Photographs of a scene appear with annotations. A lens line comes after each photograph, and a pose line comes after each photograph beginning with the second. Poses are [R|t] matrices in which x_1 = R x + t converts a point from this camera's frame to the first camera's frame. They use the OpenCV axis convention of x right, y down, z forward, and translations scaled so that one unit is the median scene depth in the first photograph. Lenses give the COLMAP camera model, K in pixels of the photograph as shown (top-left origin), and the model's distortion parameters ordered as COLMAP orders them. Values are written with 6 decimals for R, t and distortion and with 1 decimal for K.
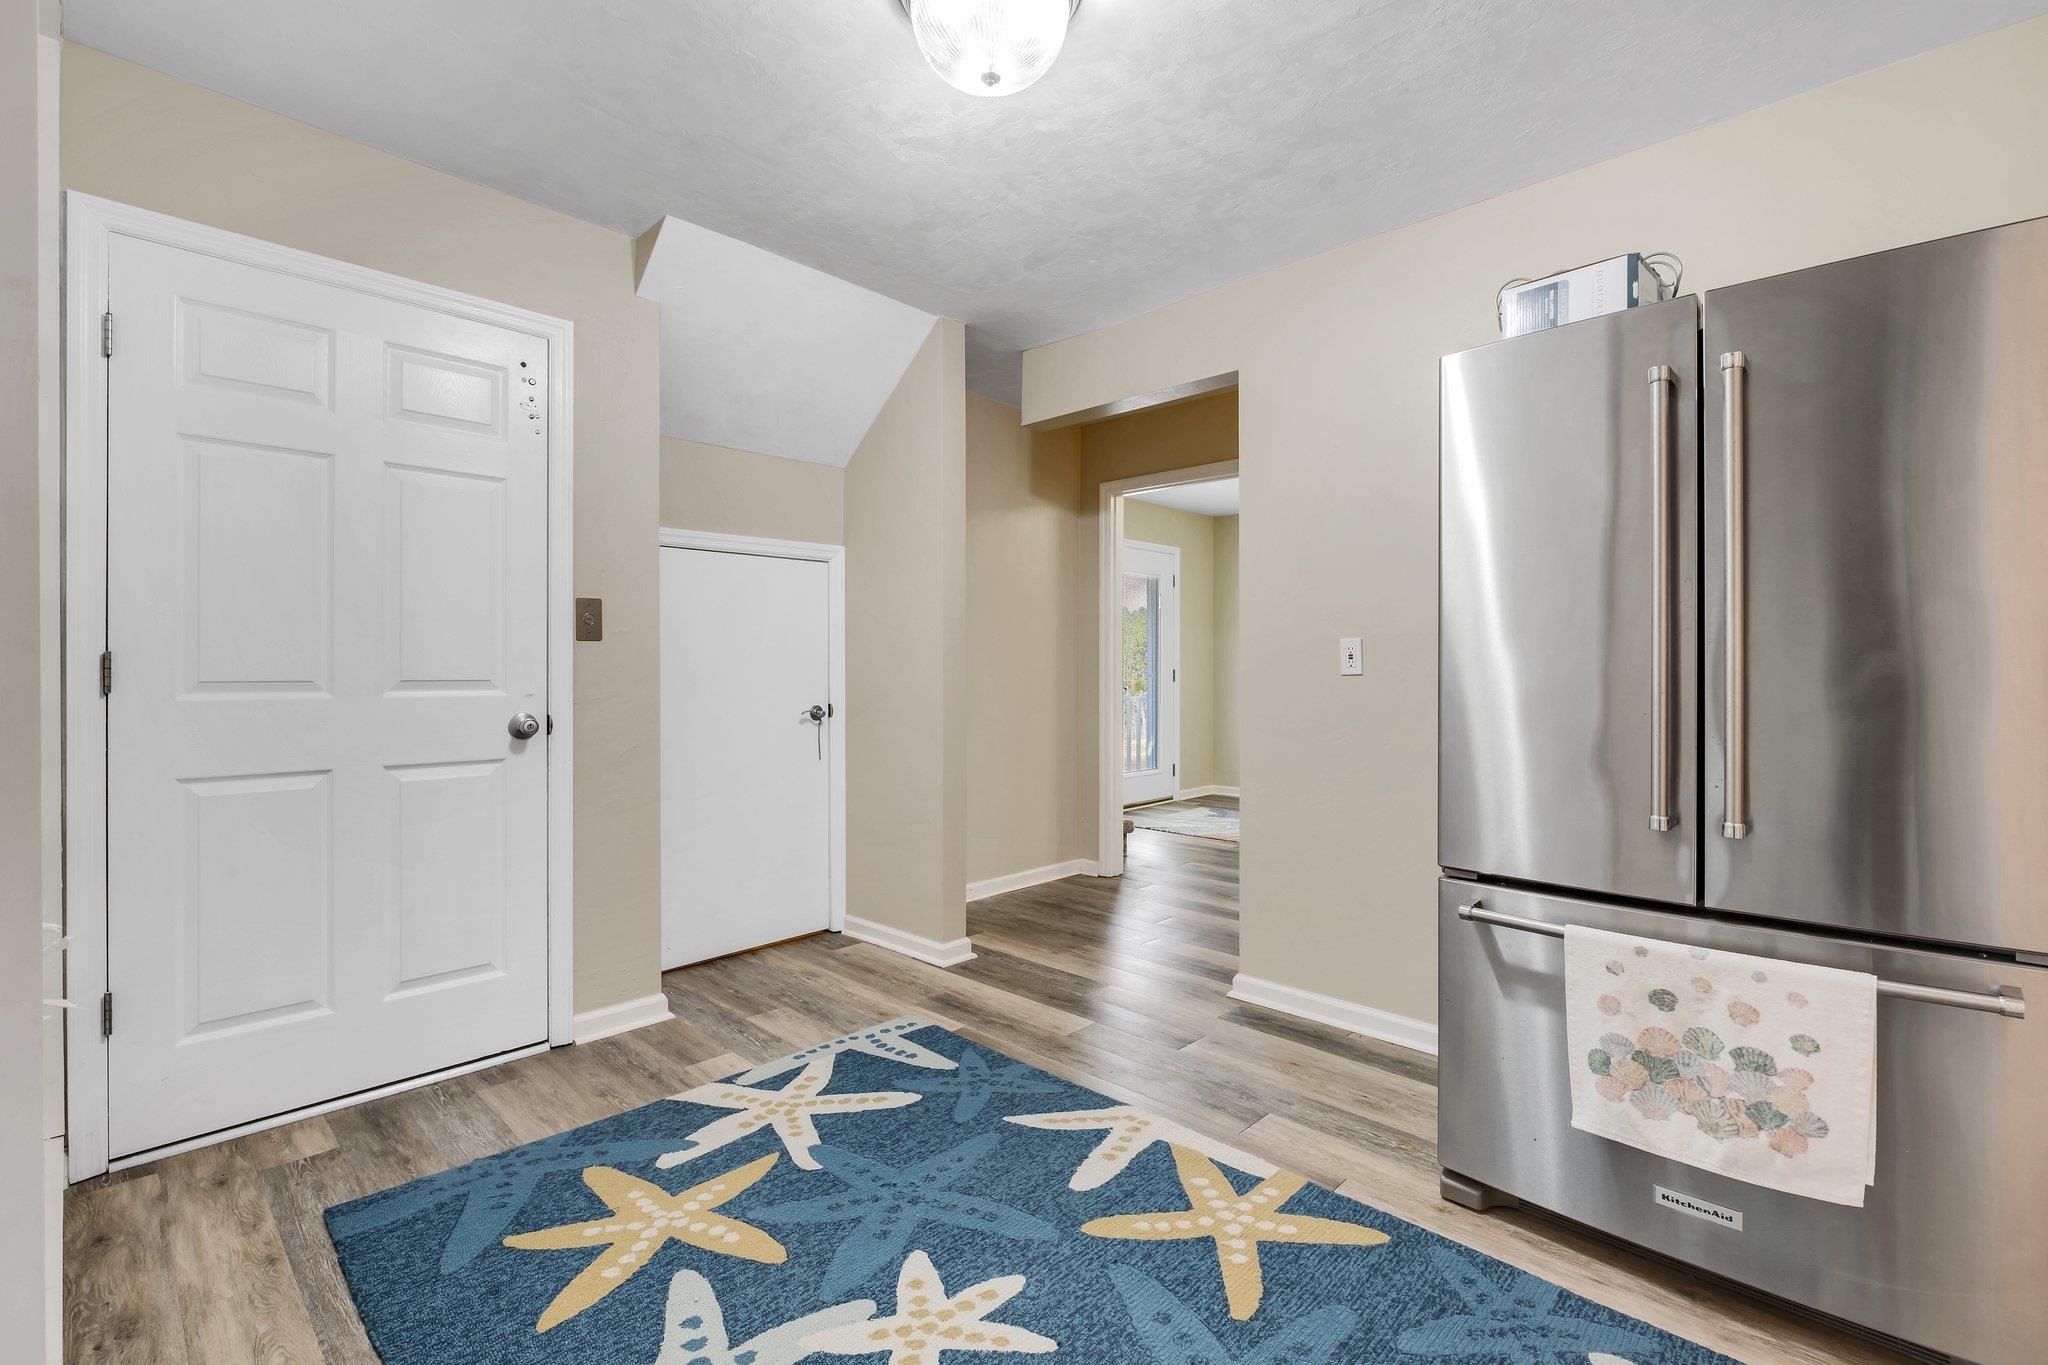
lens RADIAL K [[908.6, 0, 1021.9], [0, 908.6, 677.7], [0, 0, 1]] dist [-0.002328, 0.000510]
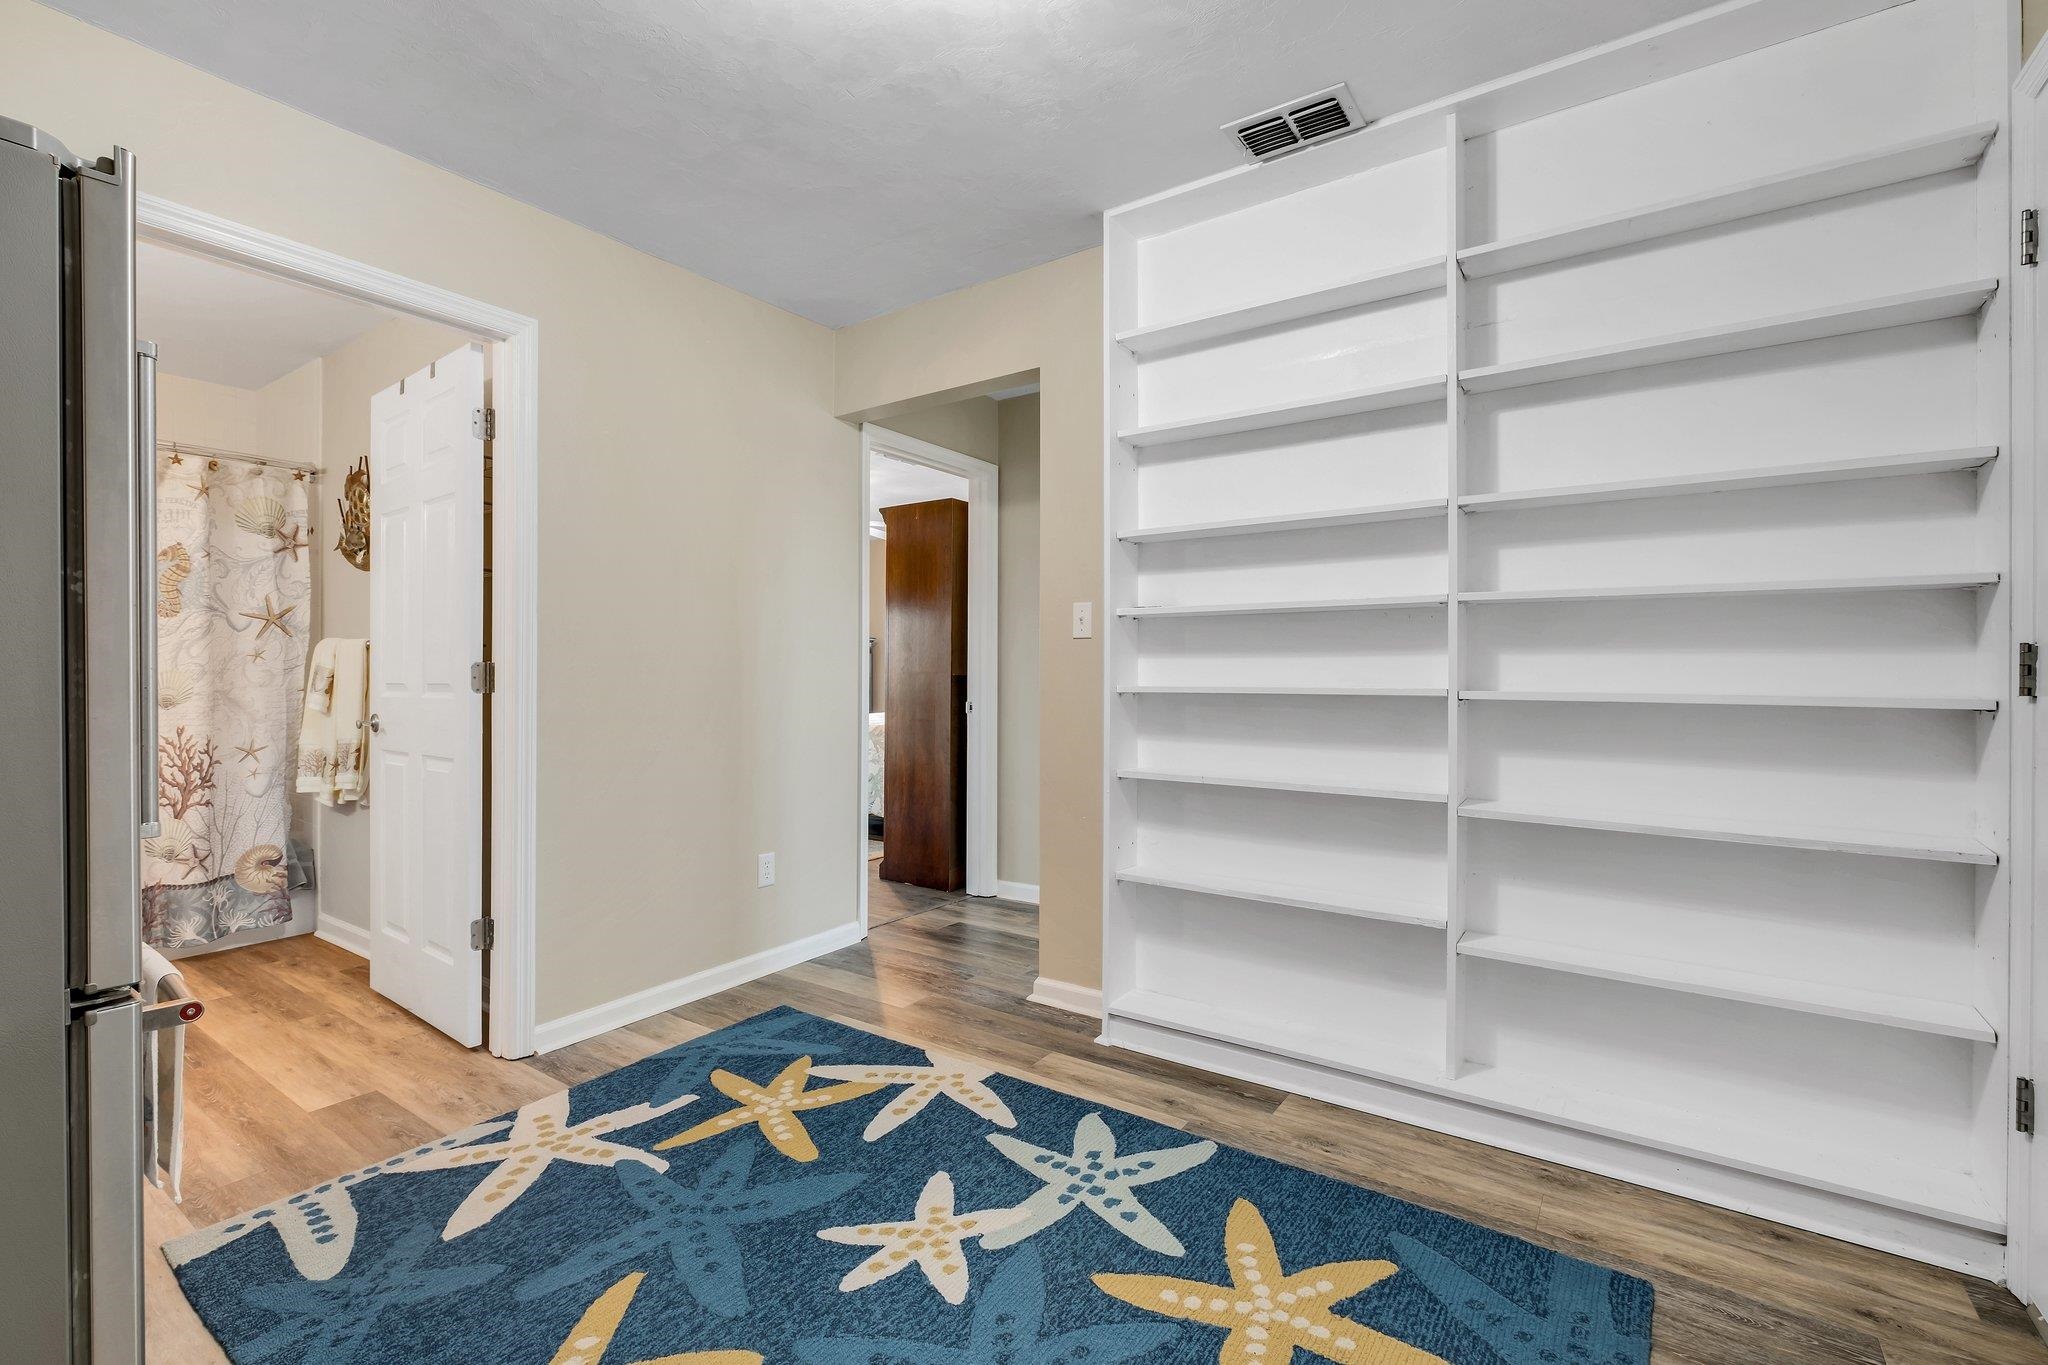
lens RADIAL K [[908.6, 0, 1025.8], [0, 908.6, 679.7], [0, 0, 1]] dist [-0.002328, 0.000510]
pose [[-0.988680, 0.000410, -0.150040, -0.050174], [-0.000507, 0.999981, 0.006071, 0.002211], [0.150039, 0.006078, -0.988661, 2.071052]]
